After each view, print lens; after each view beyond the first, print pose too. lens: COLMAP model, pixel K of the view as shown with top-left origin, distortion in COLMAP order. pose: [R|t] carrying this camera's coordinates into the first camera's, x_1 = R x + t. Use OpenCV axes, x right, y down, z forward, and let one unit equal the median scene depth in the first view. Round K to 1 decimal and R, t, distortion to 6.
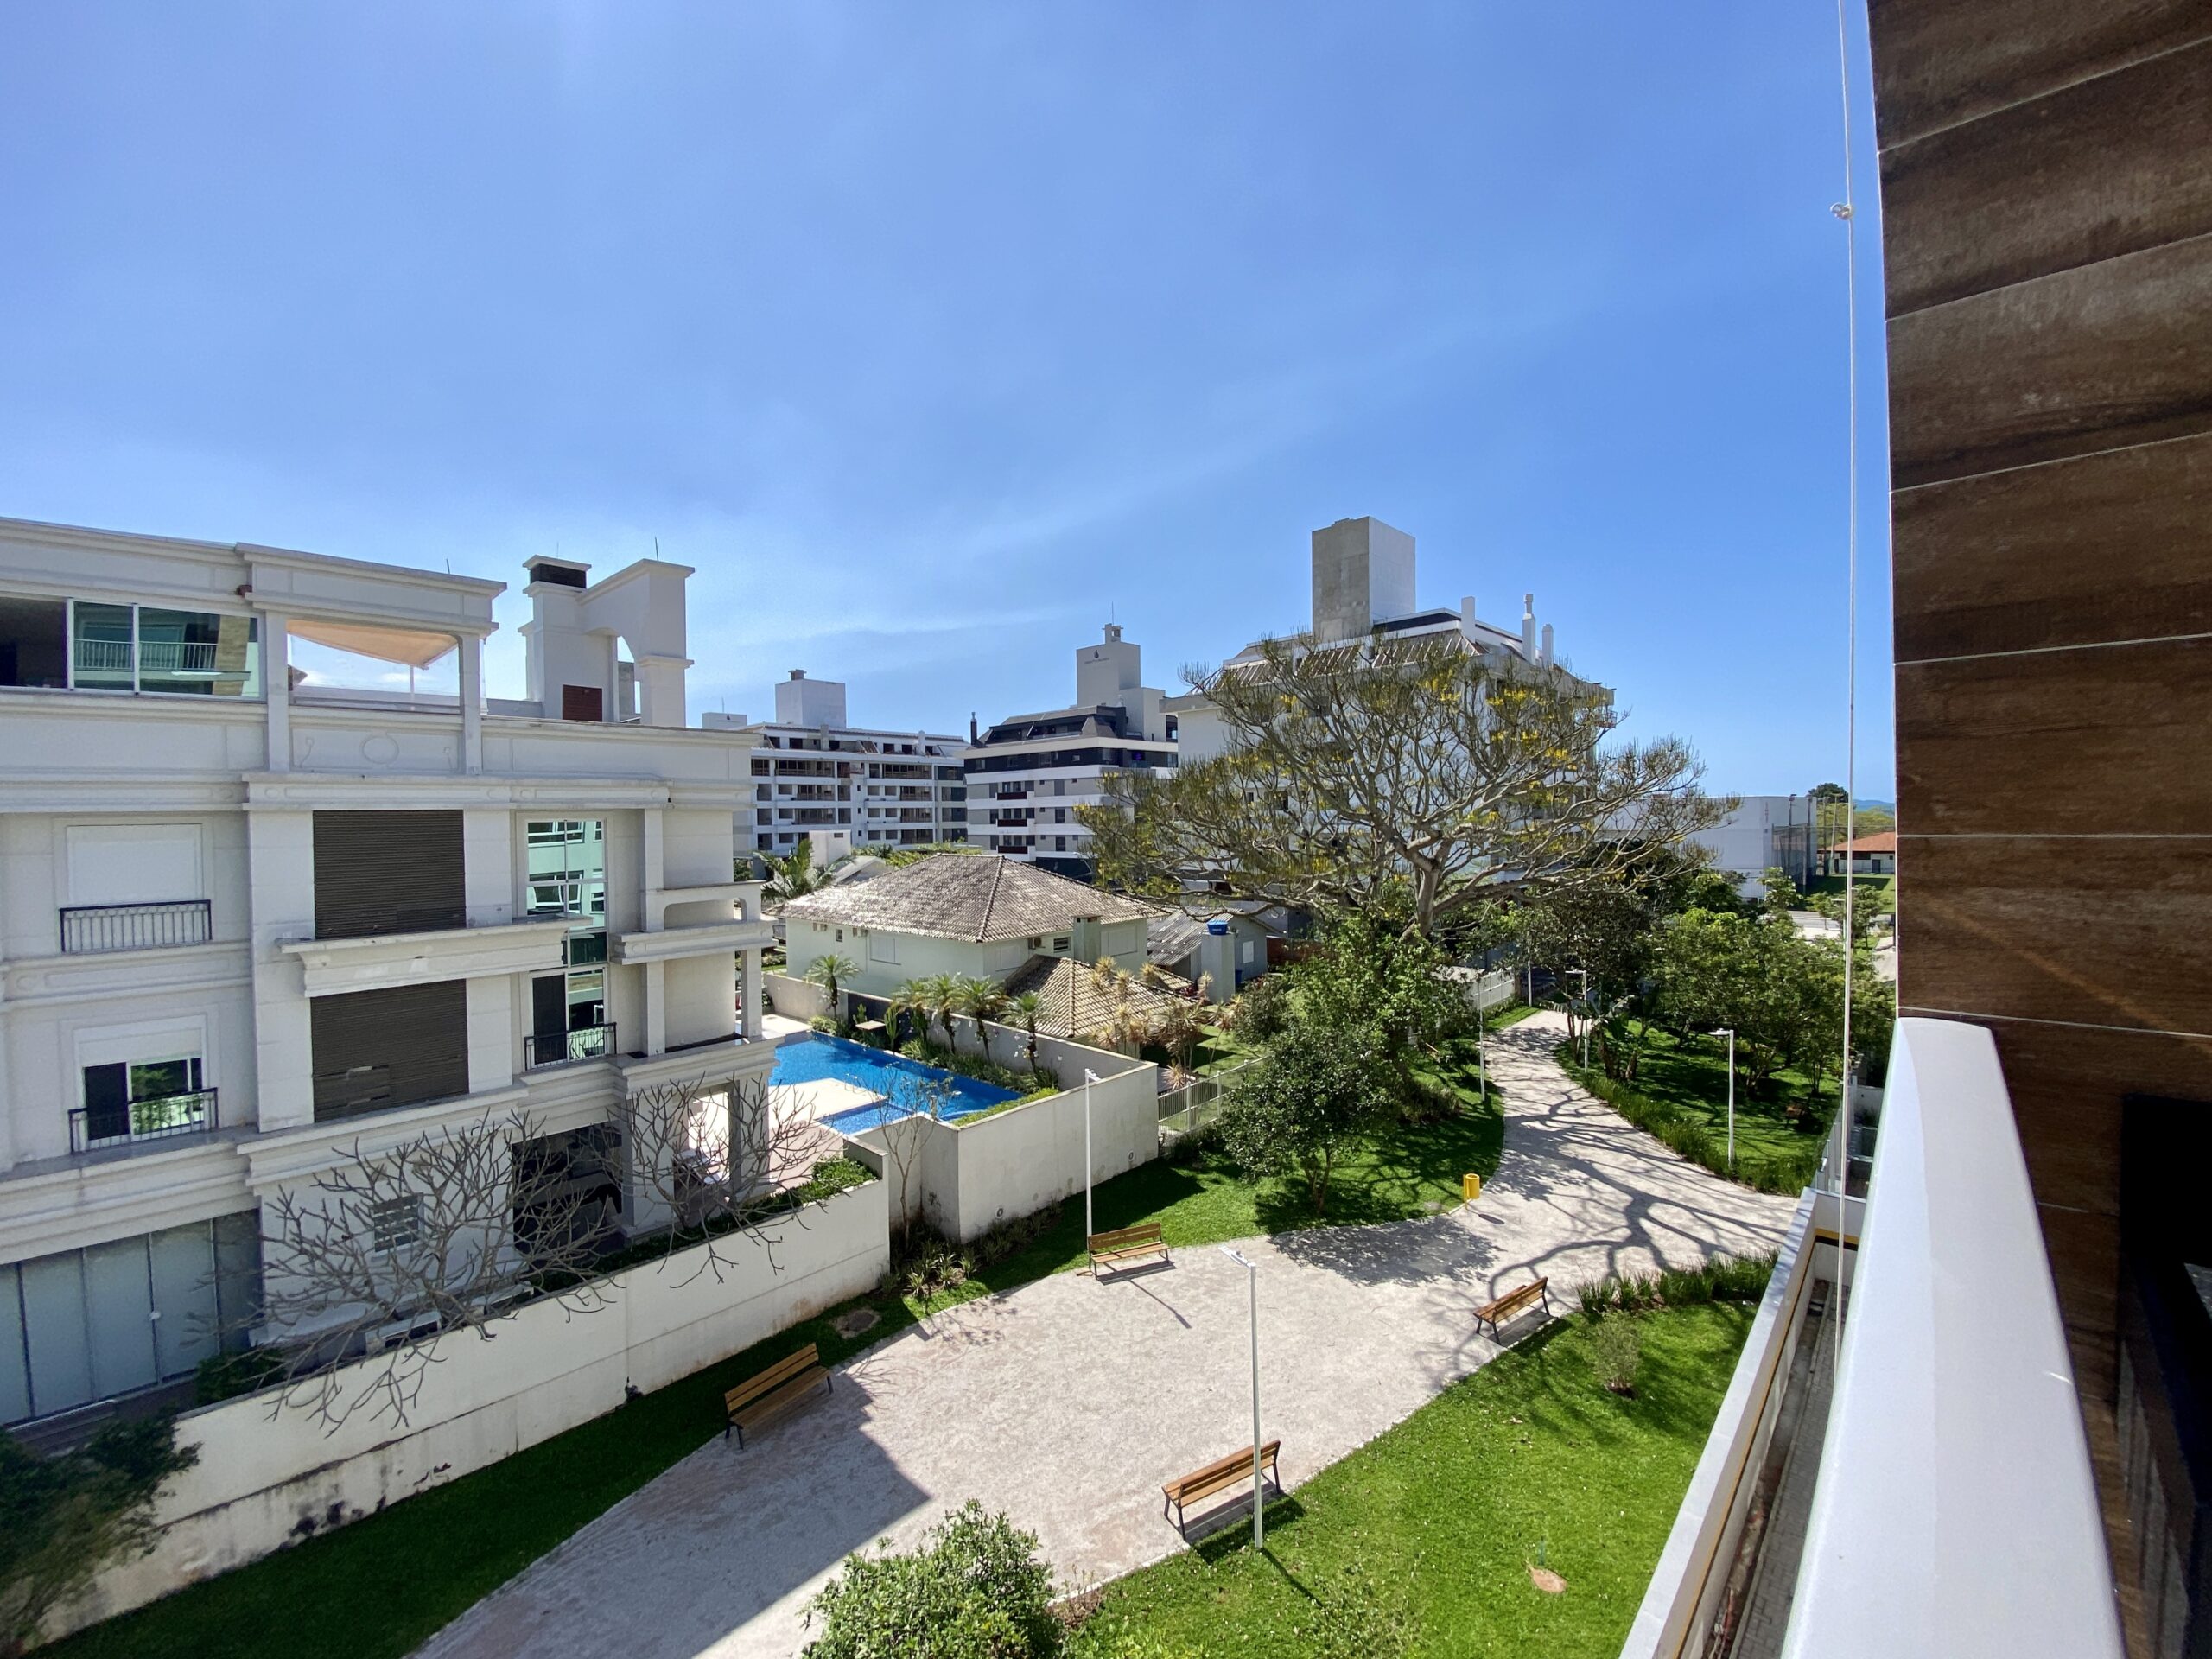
lens RADIAL K [[901.1, 0, 1113.5], [0, 901.1, 827.4], [0, 0, 1]] dist [-0.015338, -0.001138]
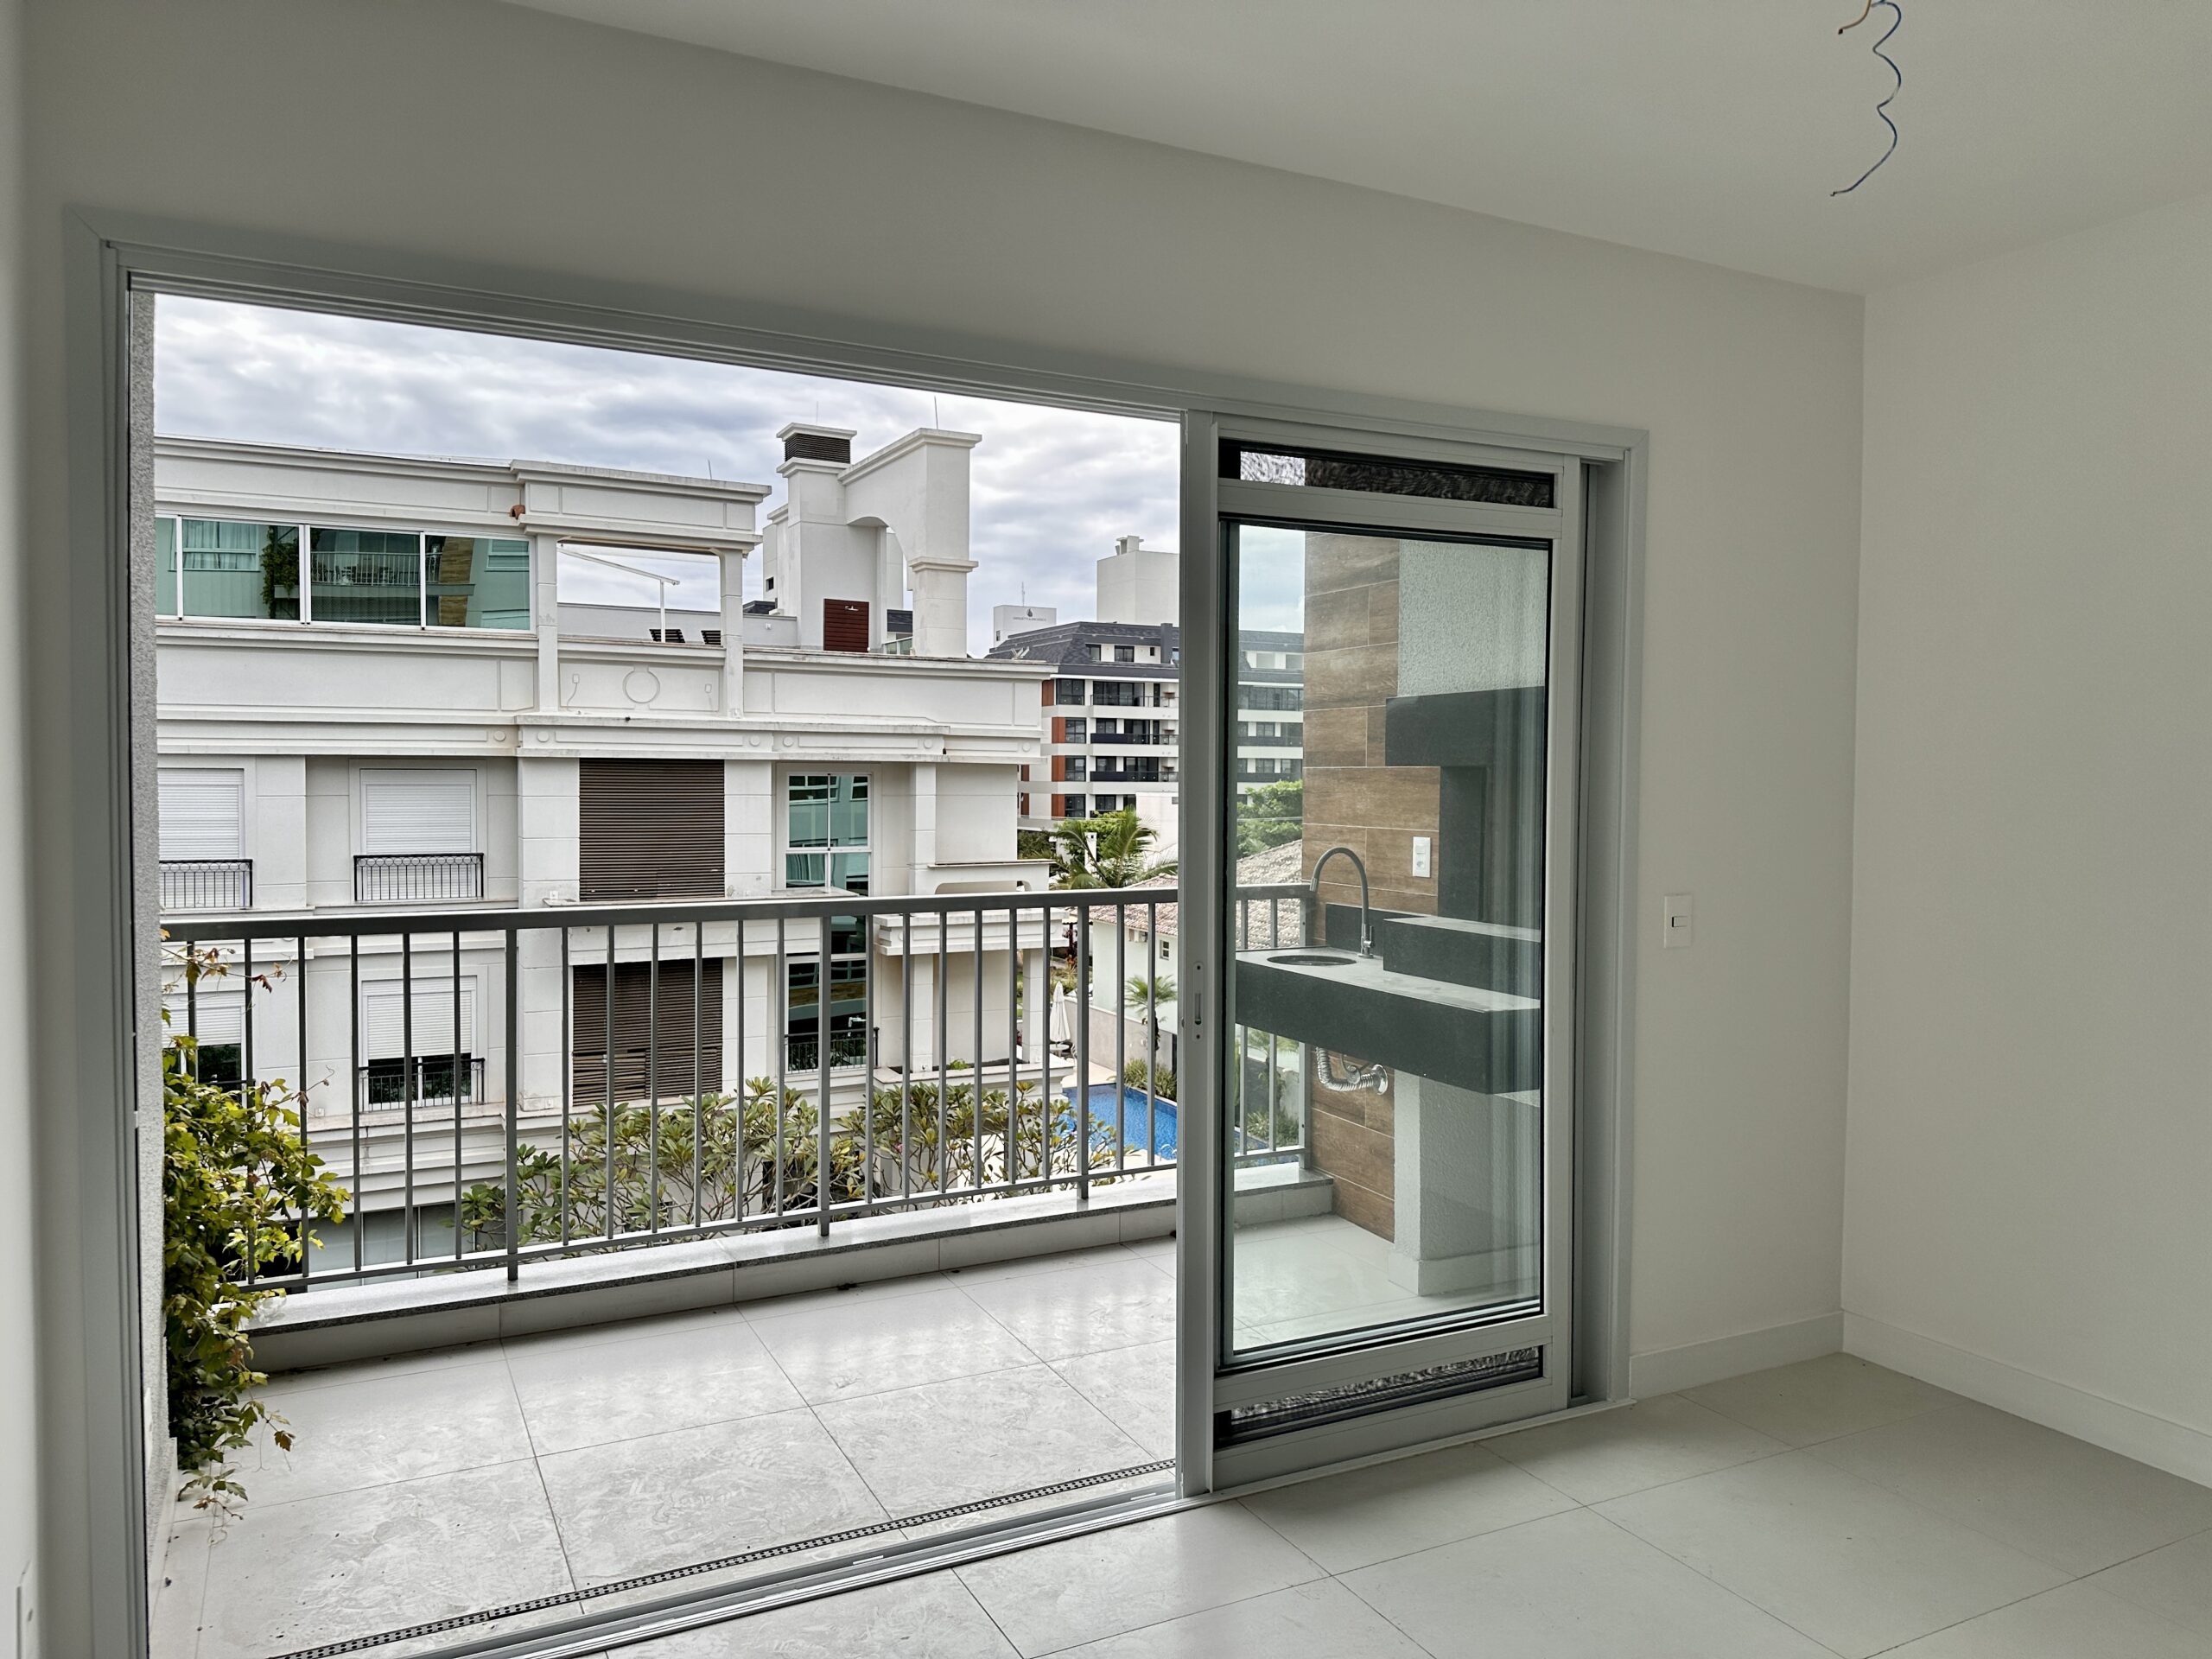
lens RADIAL K [[1560.2, 0, 1108.4], [0, 1560.2, 828.3], [0, 0, 1]] dist [-0.000023, 0.000402]
pose [[0.937854, 0.035015, -0.345259, 0.132320], [-0.026908, 0.999239, 0.028246, -0.006414], [0.345985, -0.017200, 0.938082, -0.268795]]
